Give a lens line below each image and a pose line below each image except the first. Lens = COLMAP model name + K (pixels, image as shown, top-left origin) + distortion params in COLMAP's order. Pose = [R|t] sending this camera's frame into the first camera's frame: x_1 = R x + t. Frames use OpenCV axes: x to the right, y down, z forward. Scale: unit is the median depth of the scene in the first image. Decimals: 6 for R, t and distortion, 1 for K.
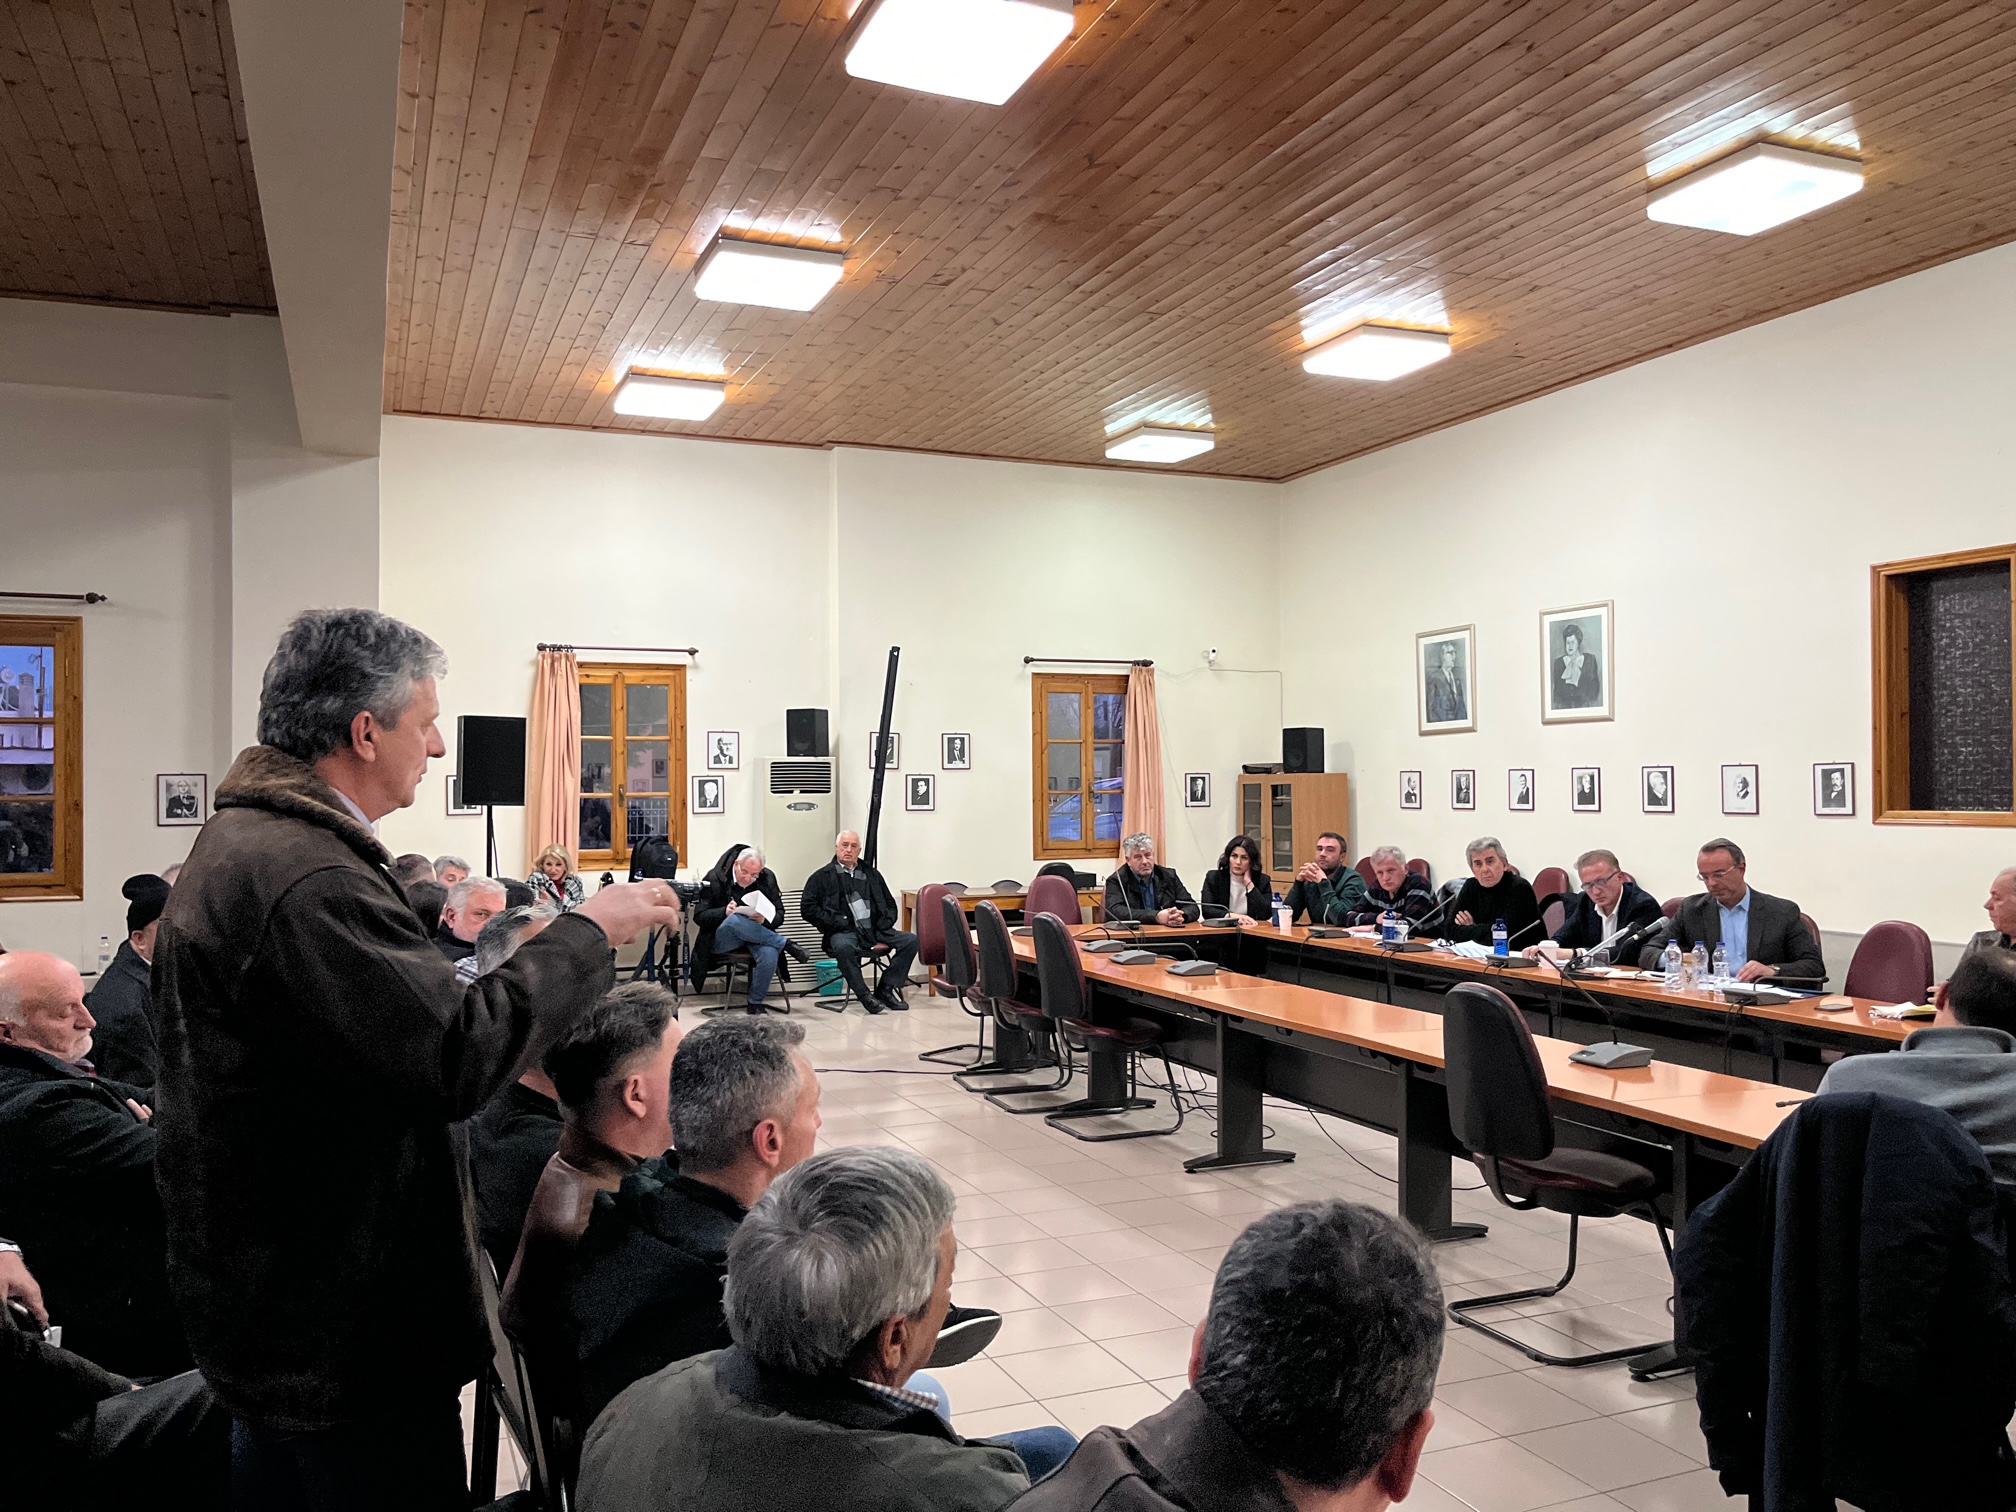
lens RADIAL K [[1574.0, 0, 988.8], [0, 1574.0, 759.5], [0, 0, 1]] dist [0.055079, -0.025414]
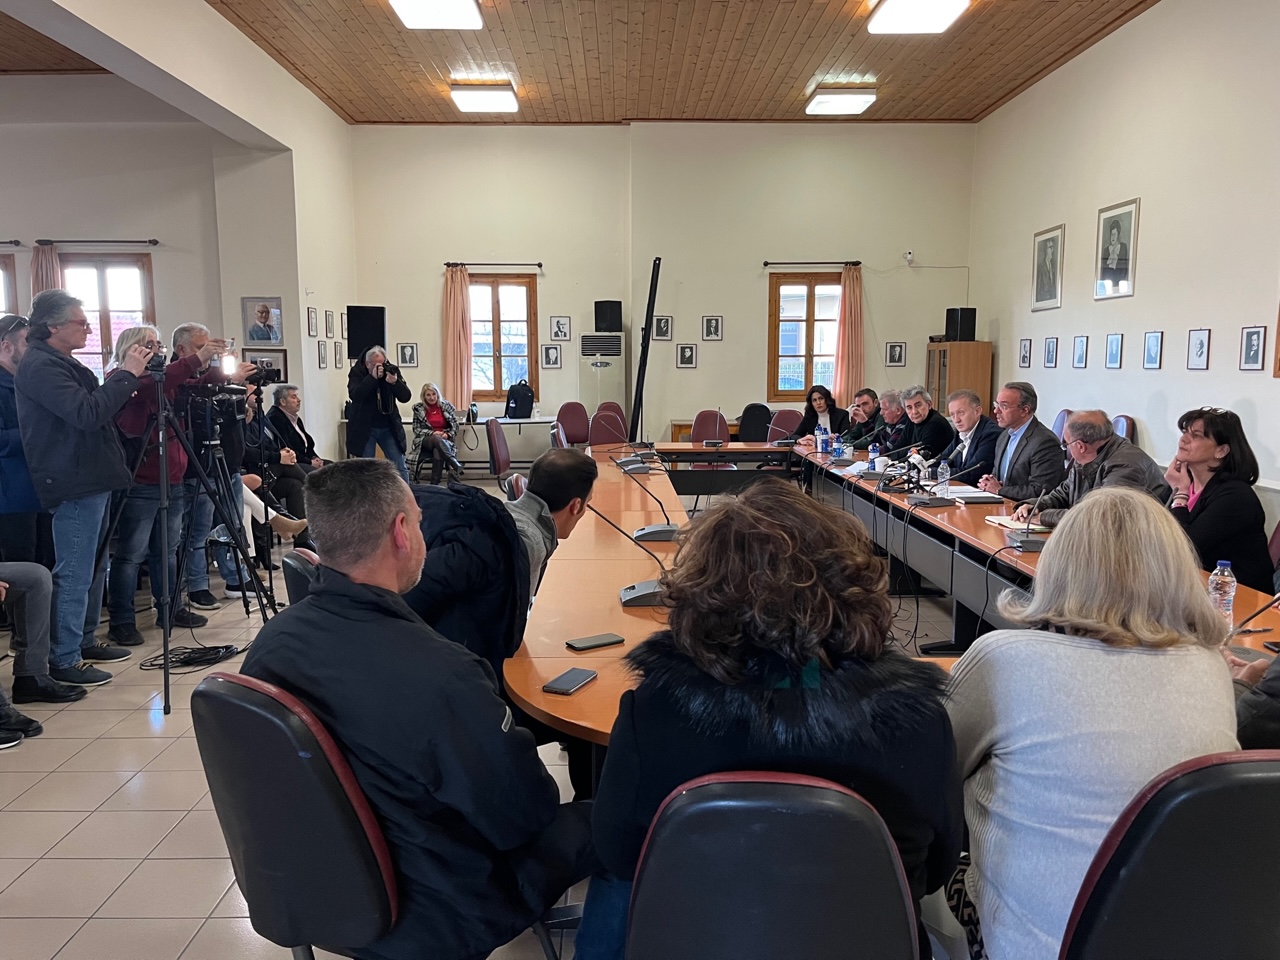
lens RADIAL K [[999.4, 0, 643.8], [0, 999.4, 477.7], [0, 0, 1]] dist [0.055079, -0.025414]
pose [[0.928473, 0.047596, -0.368337, 0.289204], [0.002773, 0.990838, 0.135025, 0.007465], [0.371389, -0.126389, 0.919835, 0.085091]]
